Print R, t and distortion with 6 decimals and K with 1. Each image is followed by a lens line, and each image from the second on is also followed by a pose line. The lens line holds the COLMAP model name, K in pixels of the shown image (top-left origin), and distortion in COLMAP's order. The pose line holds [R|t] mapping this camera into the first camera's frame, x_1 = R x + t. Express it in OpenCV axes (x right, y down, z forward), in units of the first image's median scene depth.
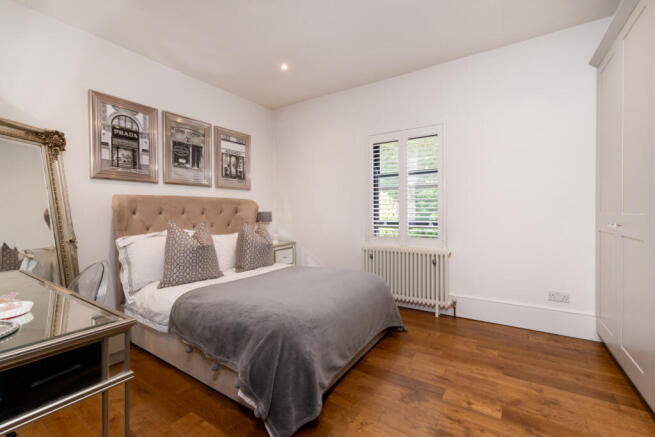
lens RADIAL K [[280.9, 0, 327.5], [0, 280.9, 214.4], [0, 0, 1]] dist [0.012571, 0.000087]
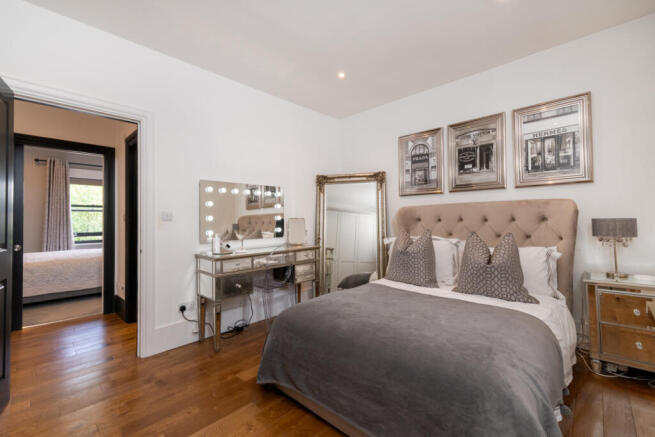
lens RADIAL K [[280.9, 0, 327.5], [0, 280.9, 214.4], [0, 0, 1]] dist [0.012571, 0.000087]
pose [[-0.164528, -0.023106, -0.986102, 0.509929], [-0.005791, 0.999731, -0.022459, -0.001131], [0.986355, 0.002016, -0.164618, 0.679134]]
